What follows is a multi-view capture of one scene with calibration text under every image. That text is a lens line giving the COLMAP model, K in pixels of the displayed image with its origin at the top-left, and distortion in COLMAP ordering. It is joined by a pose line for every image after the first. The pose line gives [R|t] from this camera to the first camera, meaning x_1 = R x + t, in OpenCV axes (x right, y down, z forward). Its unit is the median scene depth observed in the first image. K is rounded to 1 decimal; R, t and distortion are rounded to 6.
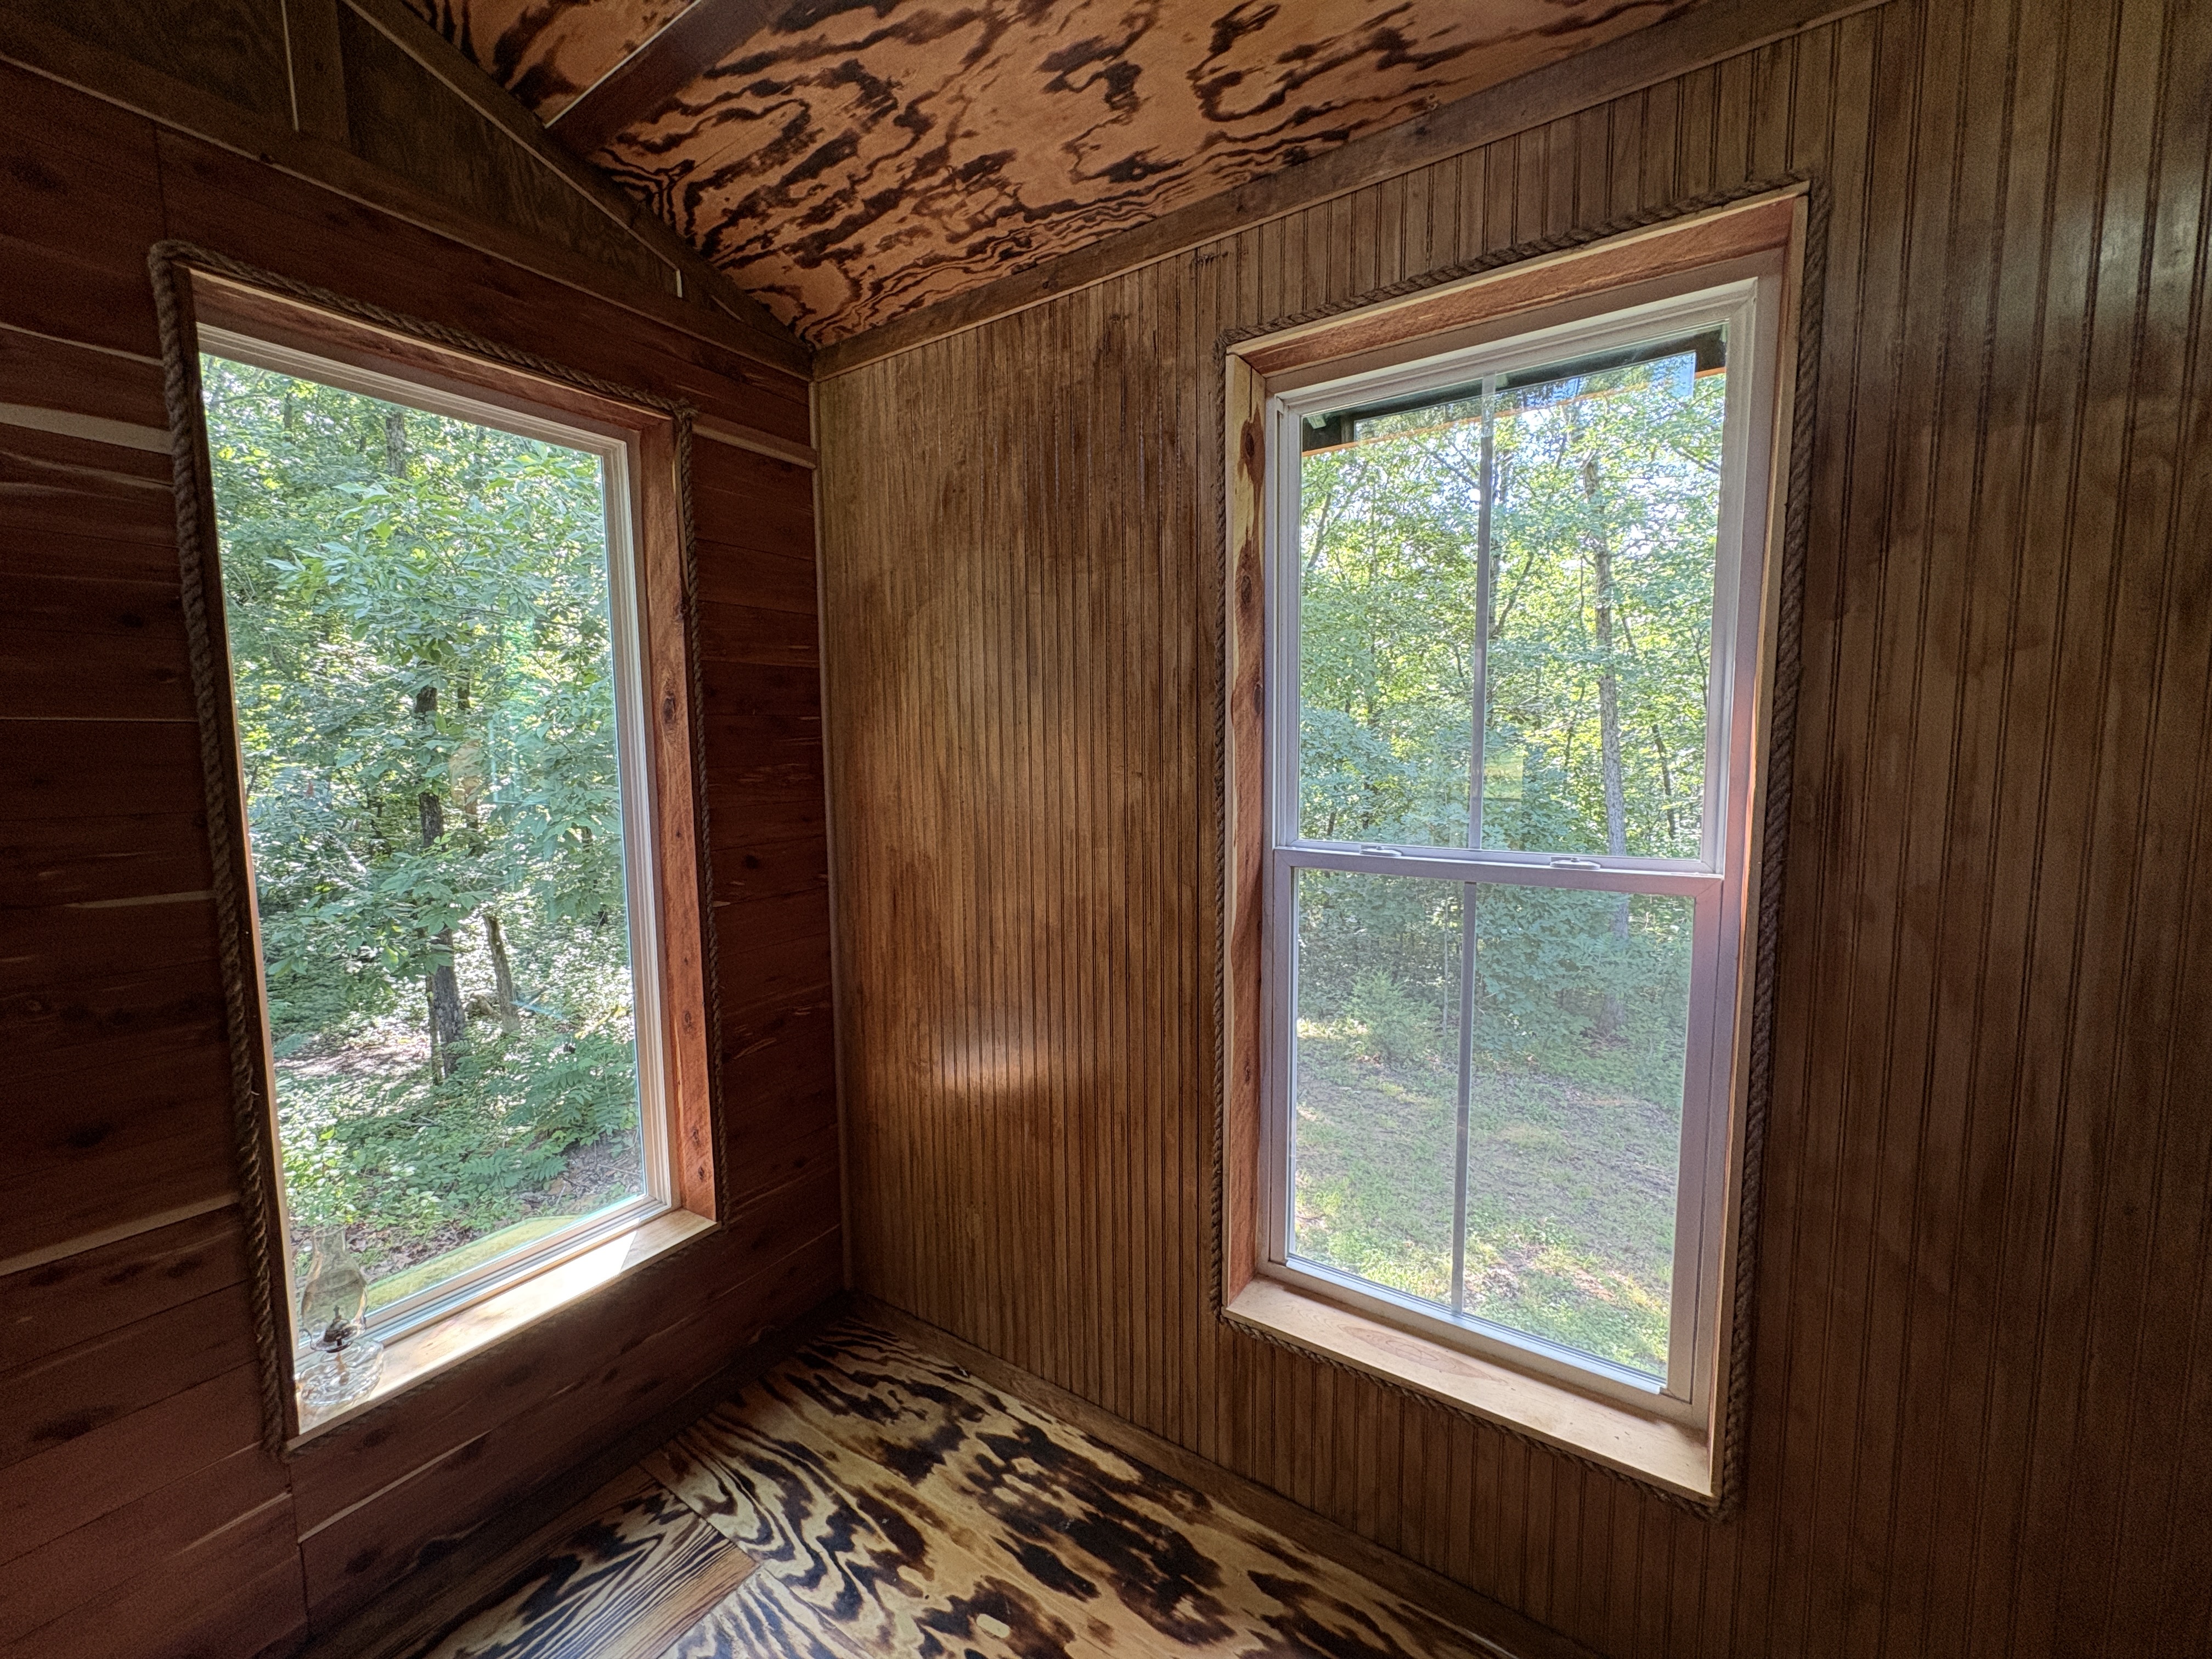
lens RADIAL K [[875.5, 0, 1109.2], [0, 875.5, 828.1], [0, 0, 1]] dist [-0.002498, 0.000661]
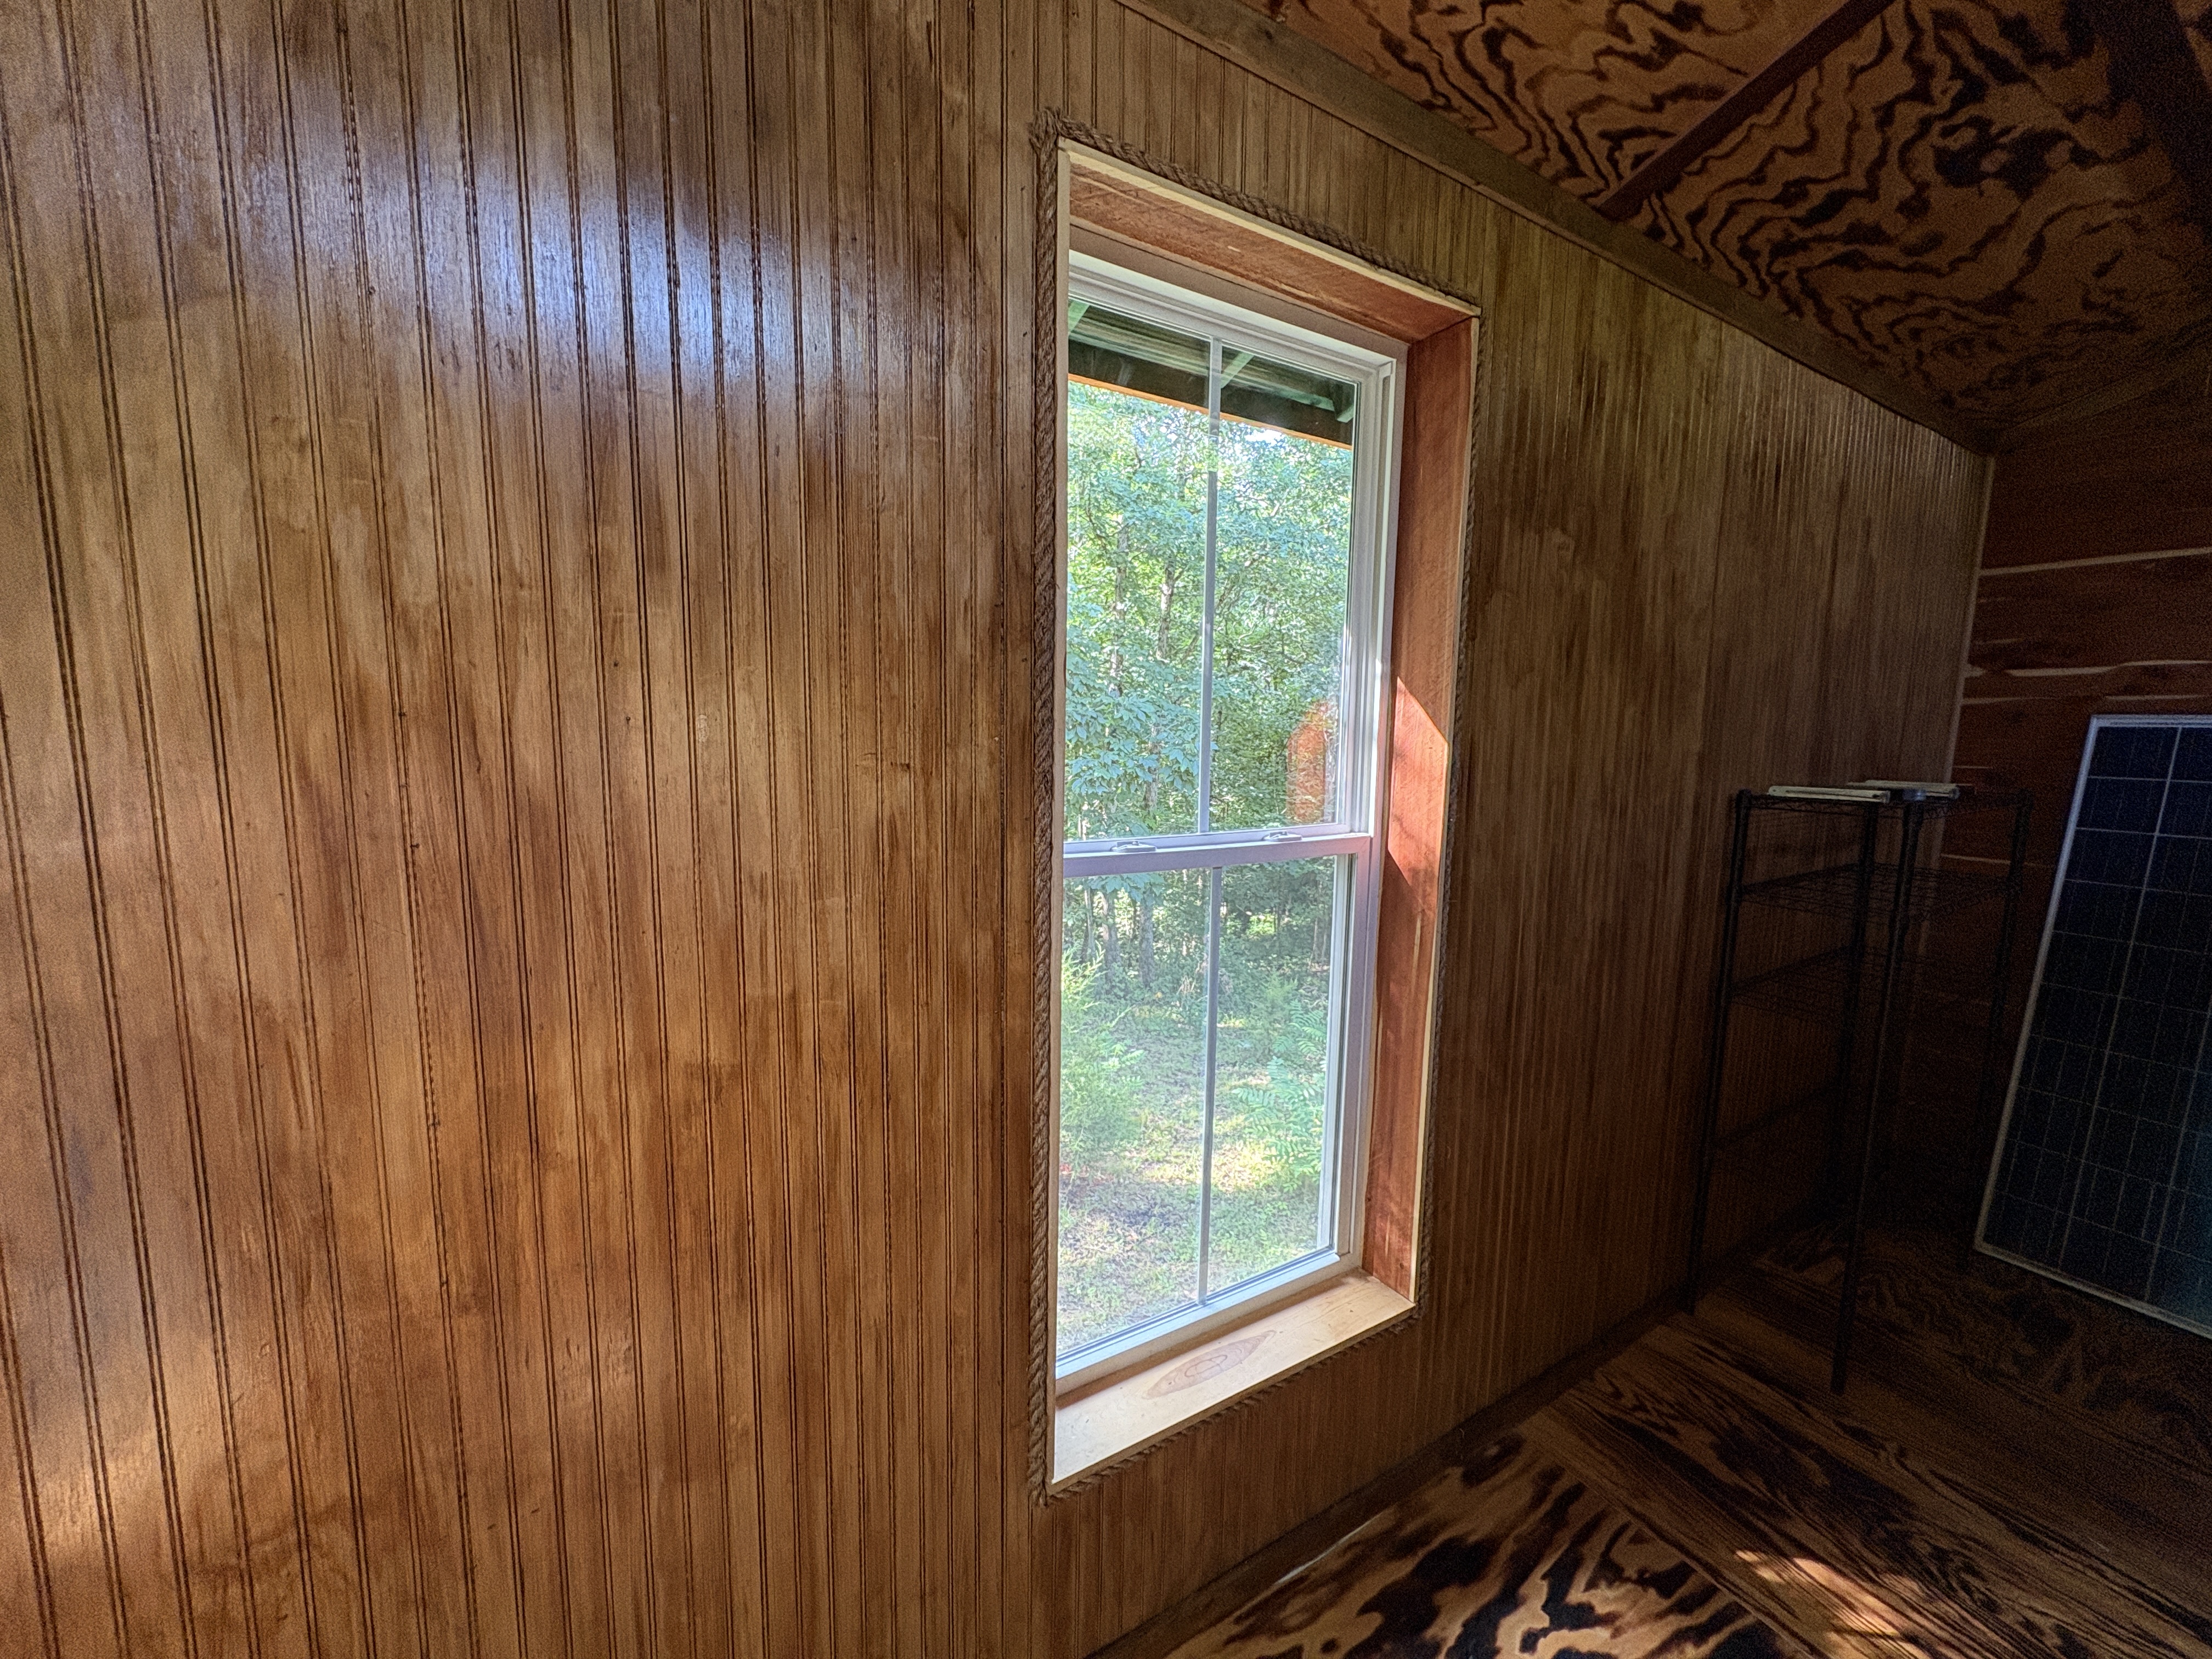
lens RADIAL K [[875.5, 0, 1109.2], [0, 875.5, 828.1], [0, 0, 1]] dist [-0.002498, 0.000661]
pose [[0.423178, -0.092554, 0.901307, -0.456117], [0.065651, 0.995286, 0.071381, -0.053033], [-0.903665, 0.028965, 0.427259, 0.613590]]
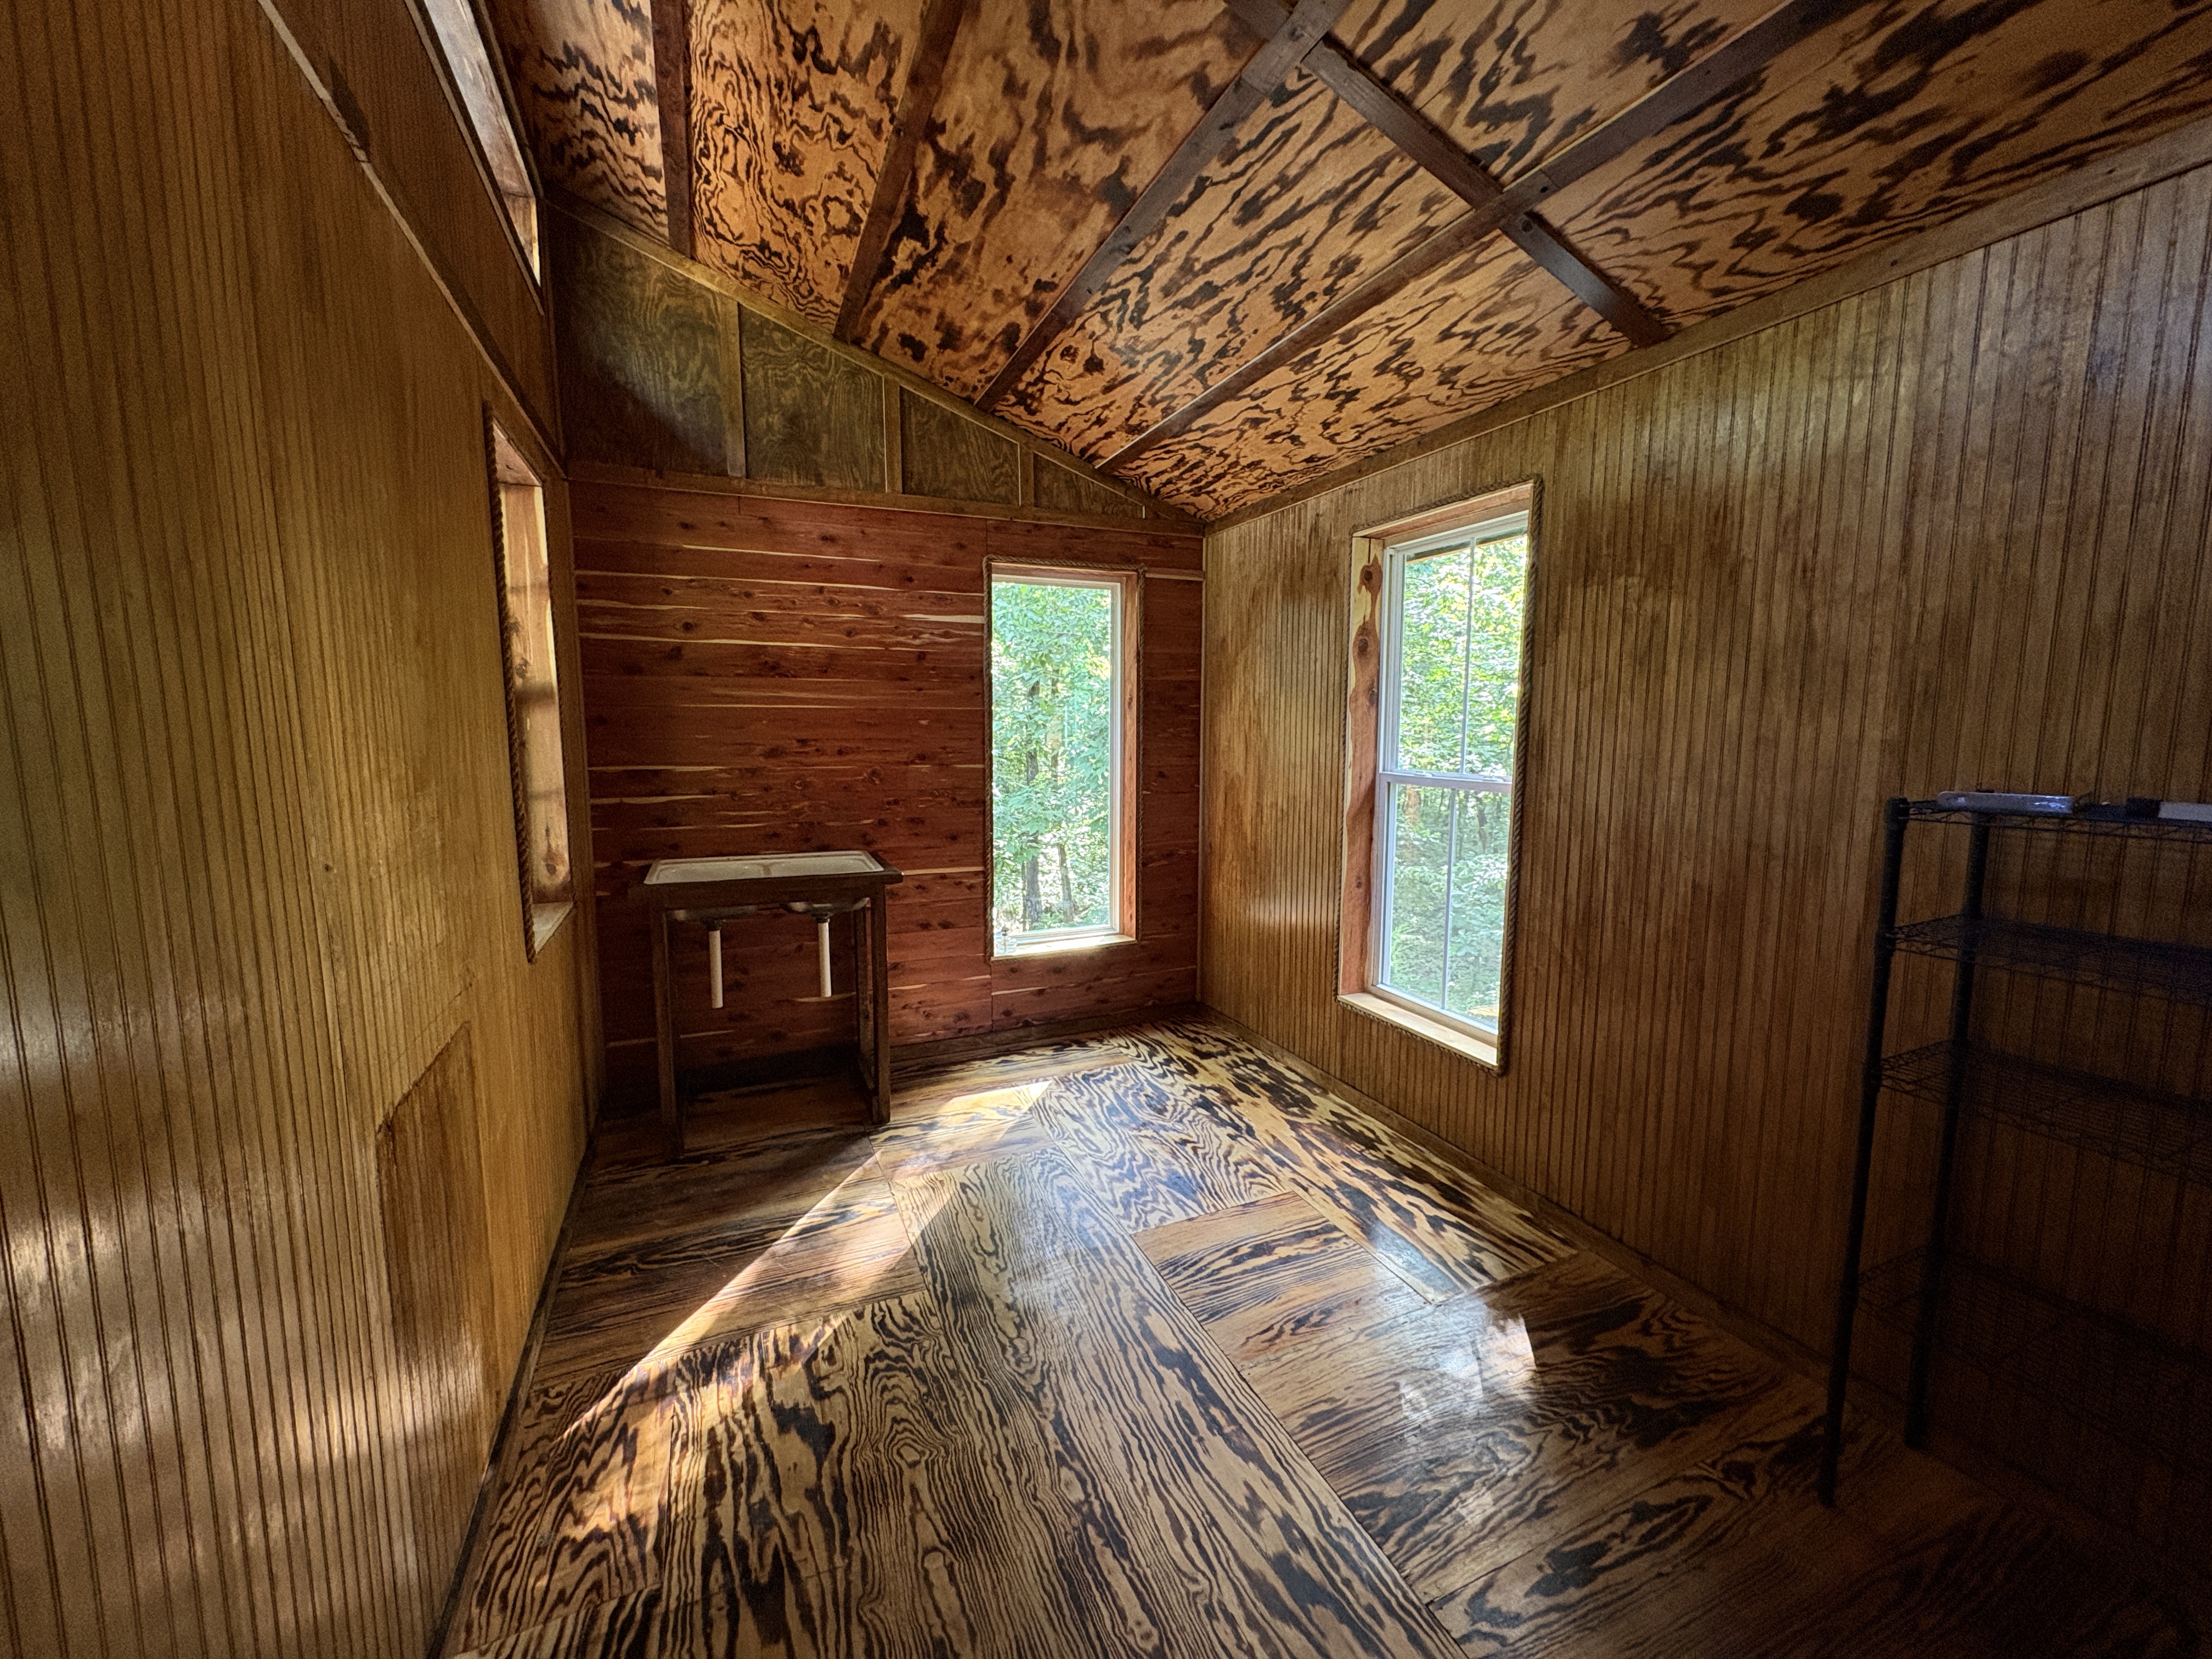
lens RADIAL K [[875.5, 0, 1109.2], [0, 875.5, 828.1], [0, 0, 1]] dist [-0.002498, 0.000661]
pose [[0.842174, 0.074649, -0.534014, 0.737310], [-0.061225, 0.997204, 0.042841, 0.101226], [0.535719, -0.003385, 0.844389, -1.006941]]
